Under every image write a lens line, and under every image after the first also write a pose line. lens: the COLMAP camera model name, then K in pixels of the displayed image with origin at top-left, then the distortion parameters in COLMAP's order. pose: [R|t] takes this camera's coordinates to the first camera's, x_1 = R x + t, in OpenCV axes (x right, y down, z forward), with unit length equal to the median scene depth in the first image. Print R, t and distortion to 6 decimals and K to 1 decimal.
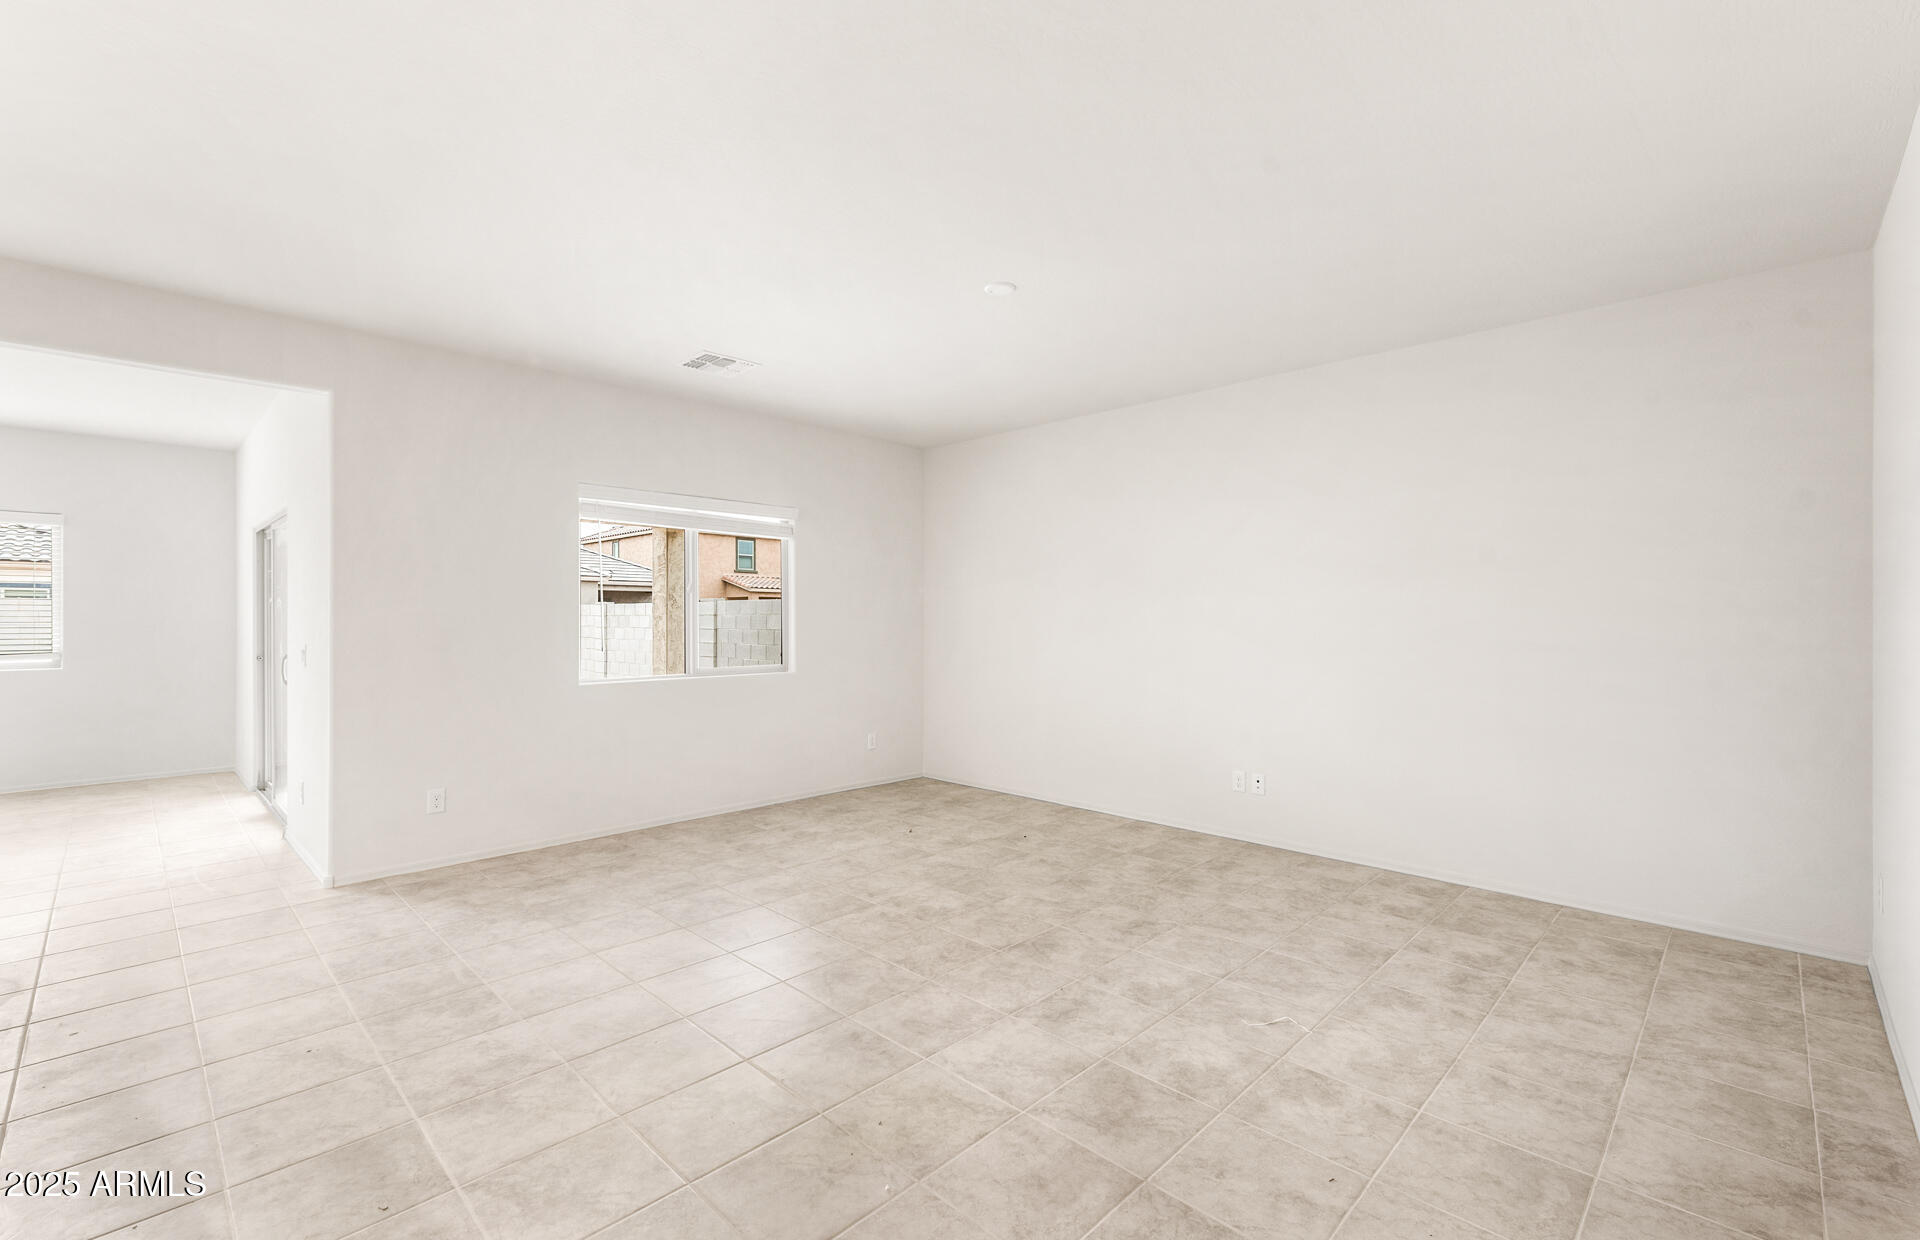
lens RADIAL K [[825.4, 0, 961.2], [0, 825.4, 619.2], [0, 0, 1]] dist [0.011149, -0.004627]
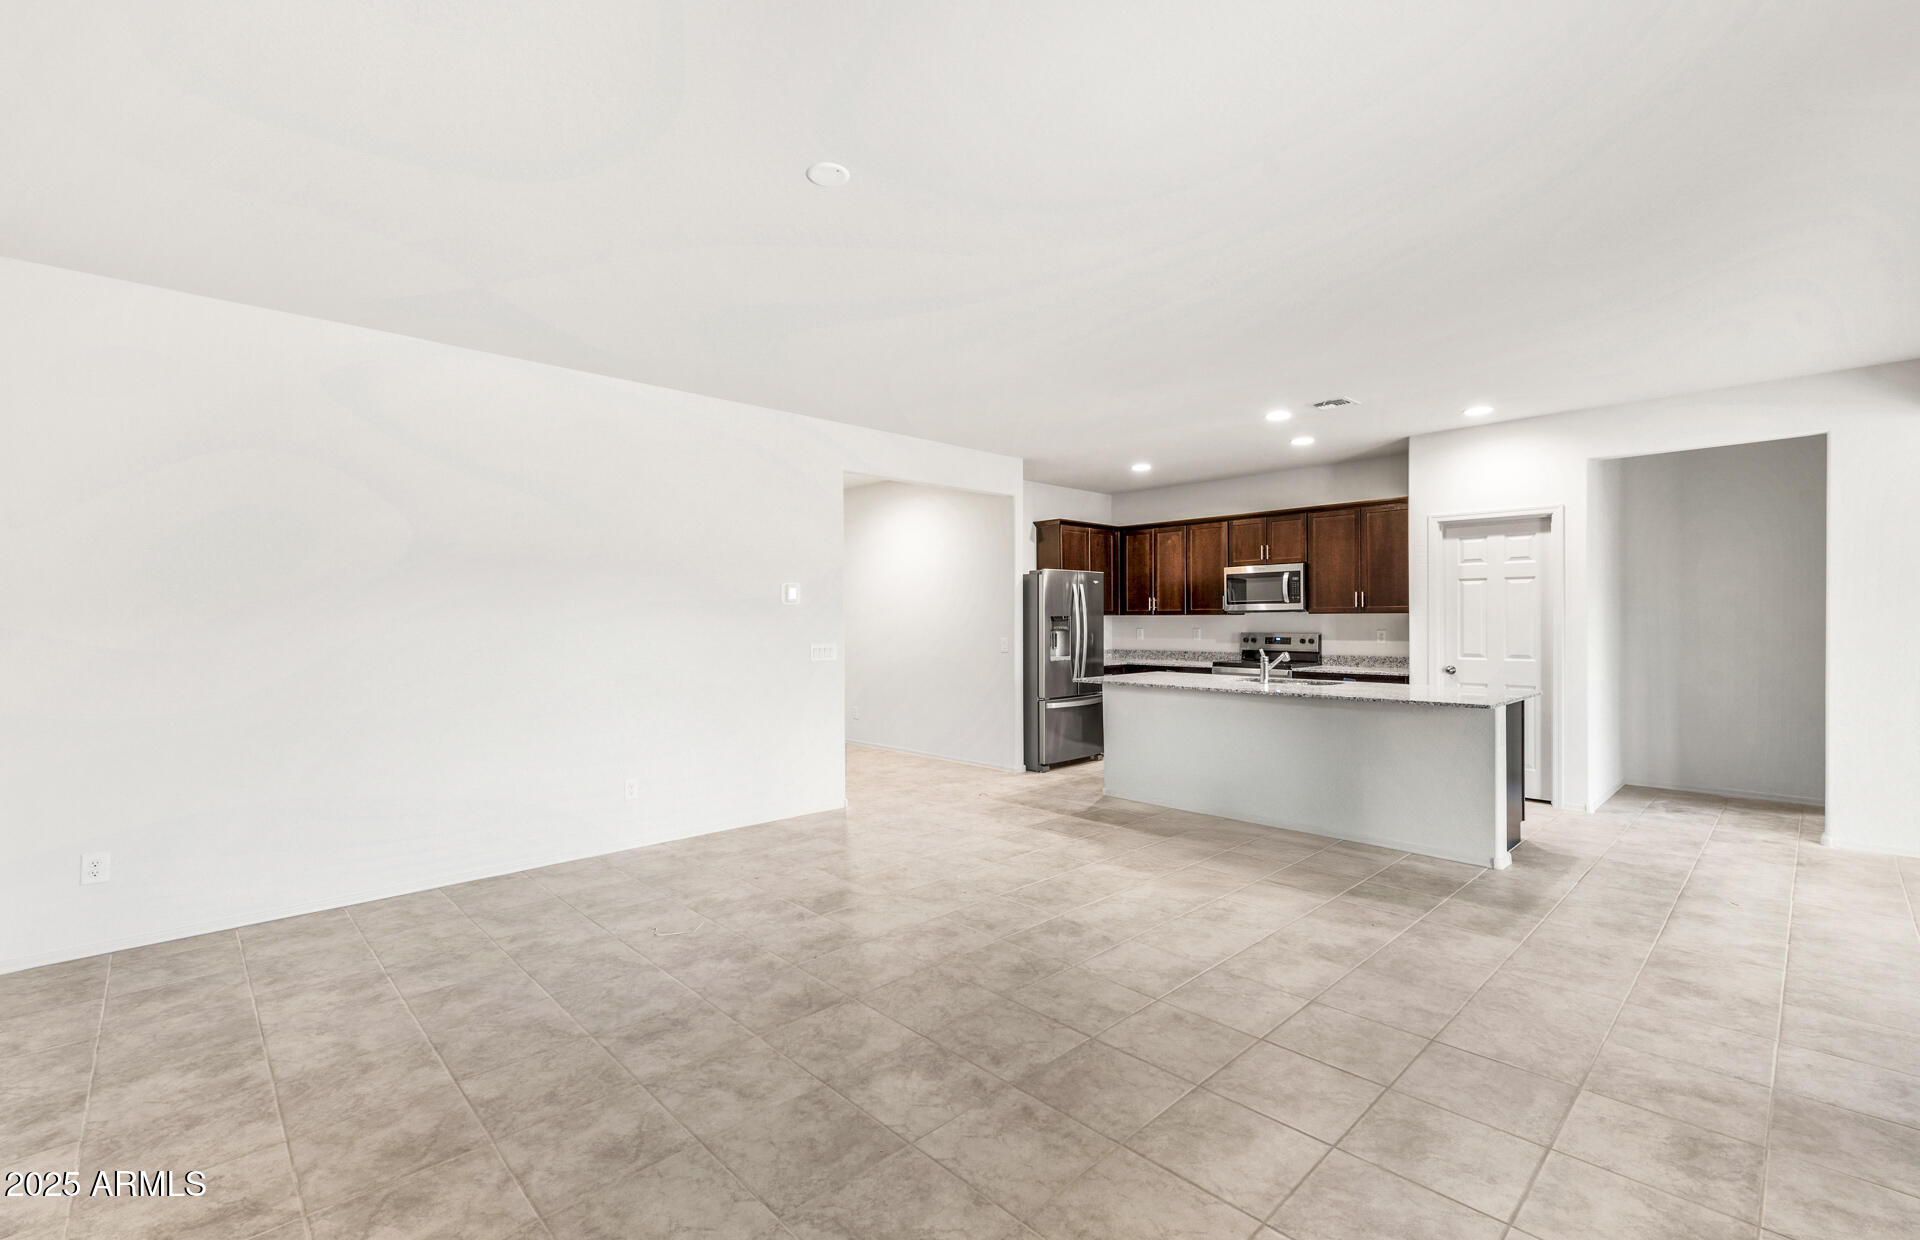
lens RADIAL K [[825.4, 0, 960.1], [0, 825.4, 617.1], [0, 0, 1]] dist [0.011149, -0.004627]
pose [[-0.999403, 0.004387, 0.034283, -0.089793], [0.004311, 0.999988, -0.002304, -0.004305], [-0.034292, -0.002155, -0.999410, 1.680455]]
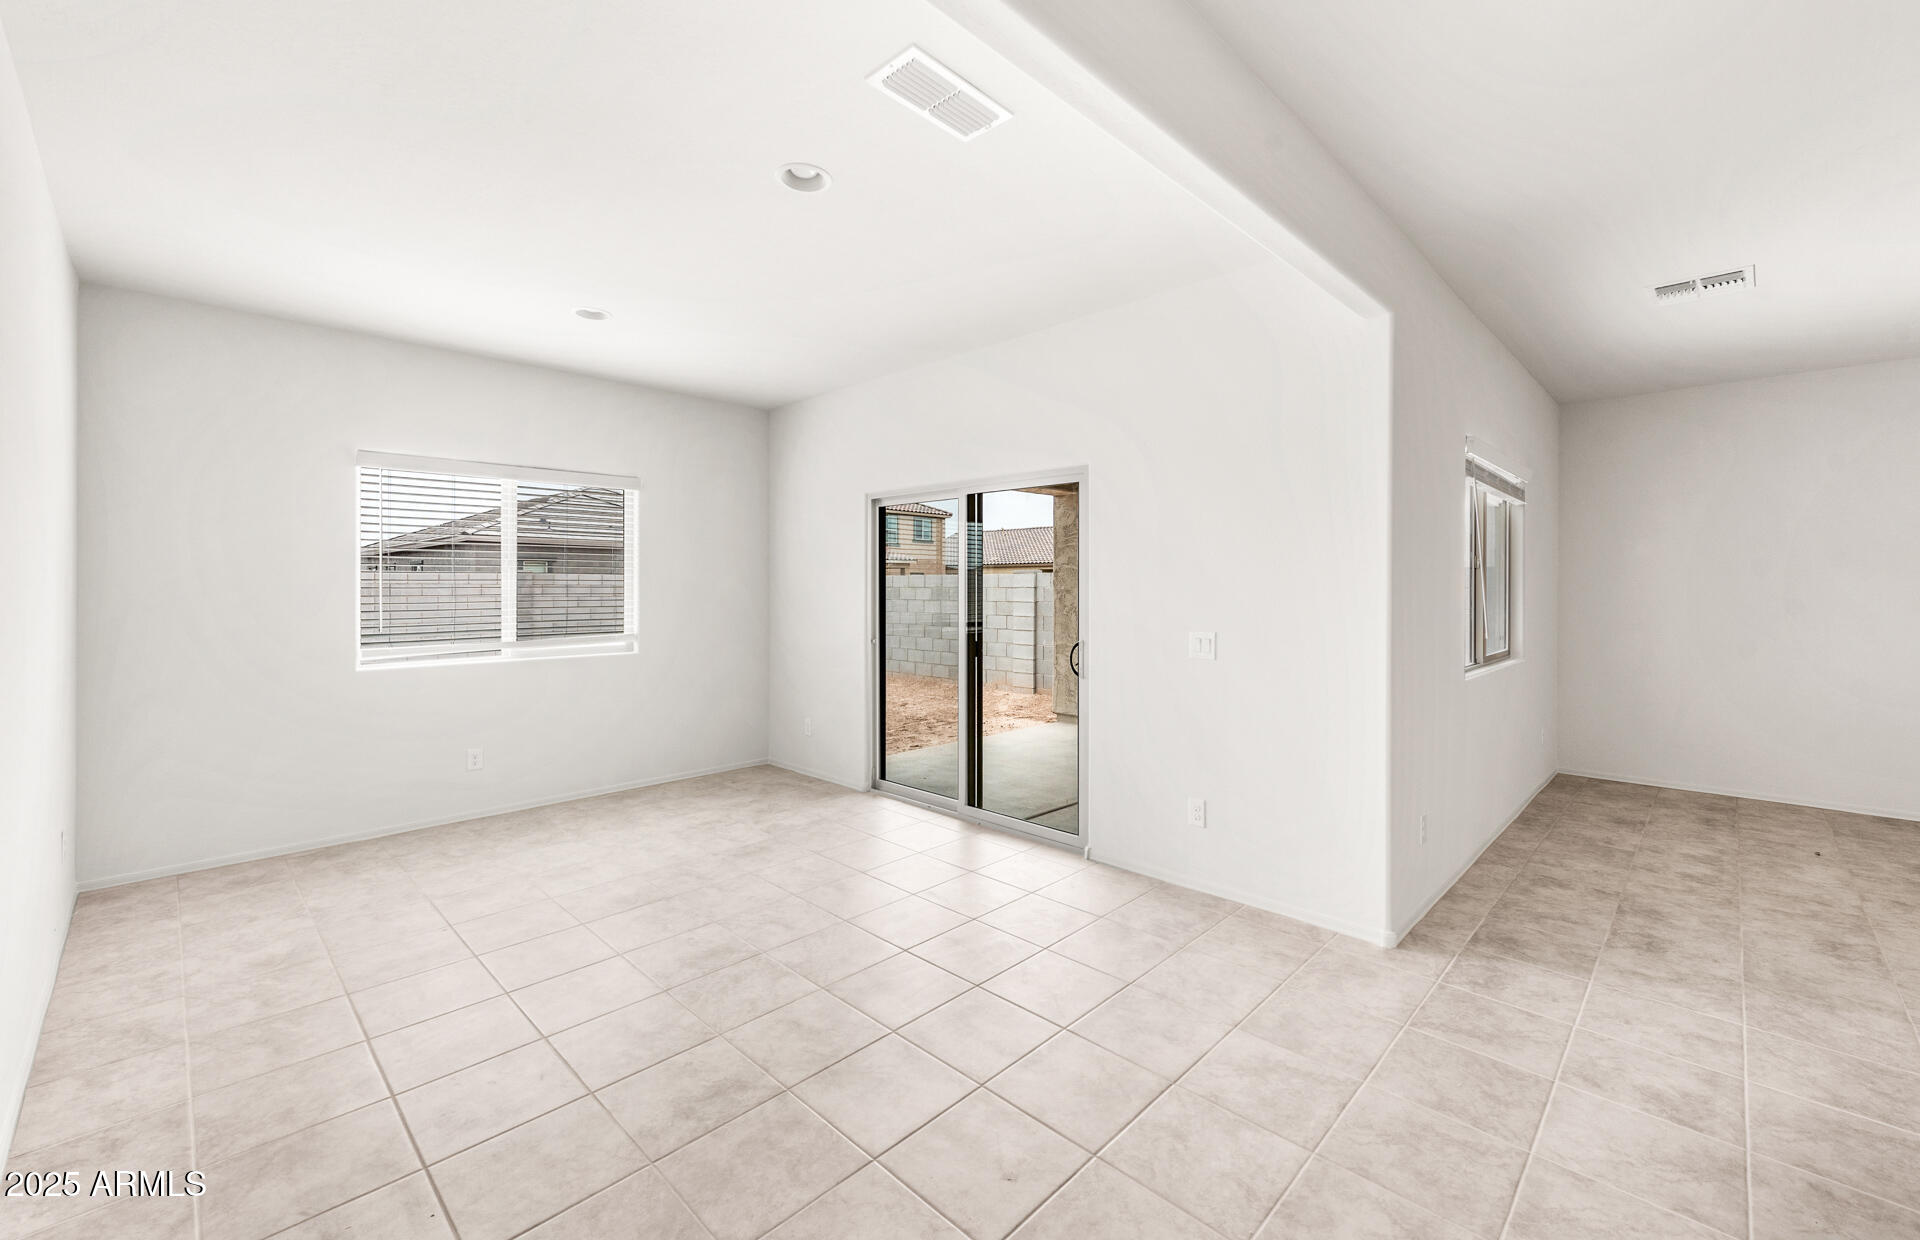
lens RADIAL K [[765.5, 0, 964.7], [0, 765.5, 595.2], [0, 0, 1]] dist [0.007539, -0.003874]
pose [[0.999943, -0.000599, -0.010685, -1.270661], [0.000727, 0.999928, 0.012010, -0.021746], [0.010677, -0.012017, 0.999871, 0.295451]]
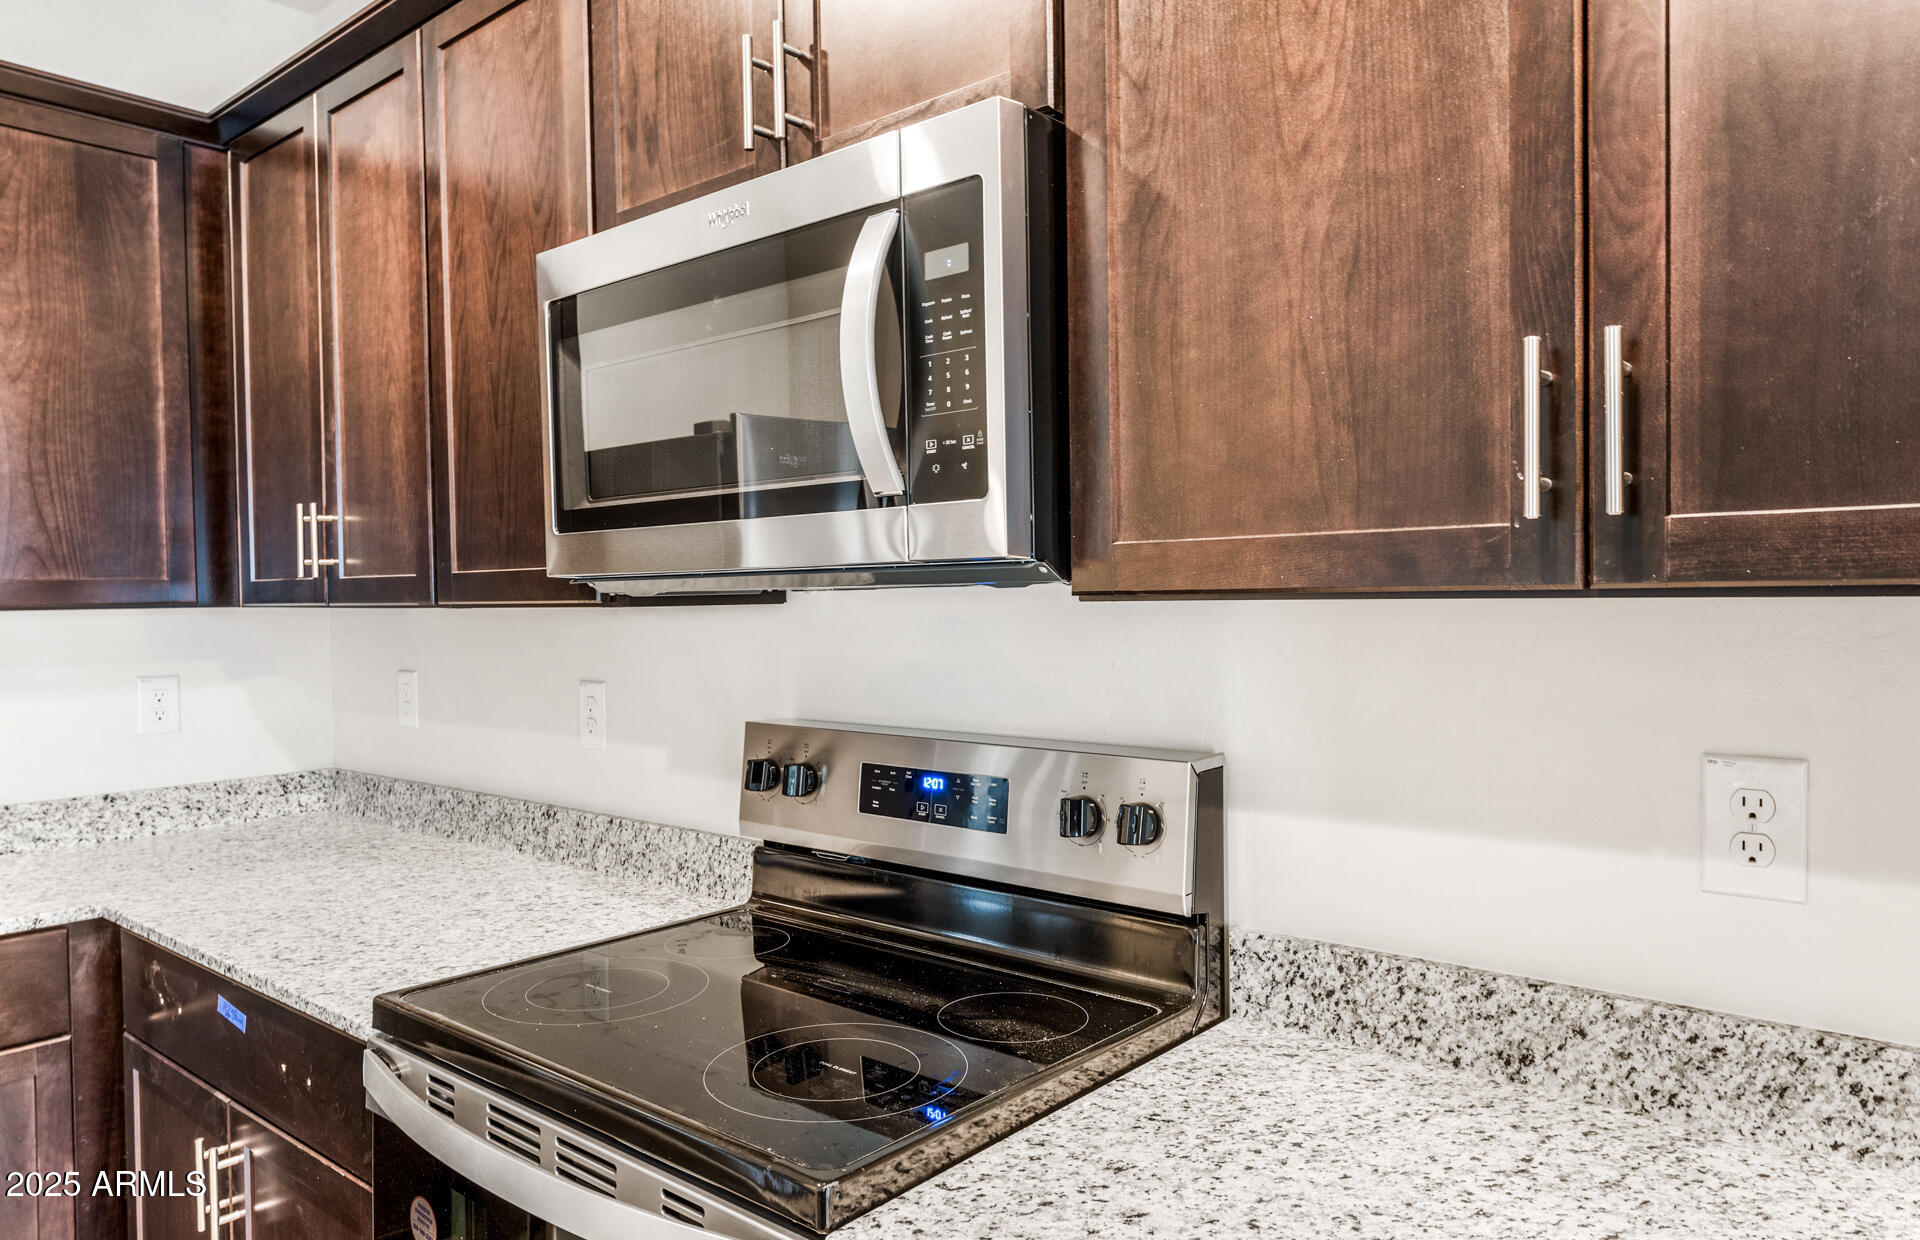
lens RADIAL K [[1278.6, 0, 954.9], [0, 1278.6, 615.6], [0, 0, 1]] dist [0.005483, -0.002781]
pose [[-0.998338, 0.012724, -0.056202, -0.815434], [0.011678, 0.999753, 0.018907, -0.016145], [0.056428, 0.018220, -0.998240, -0.023778]]
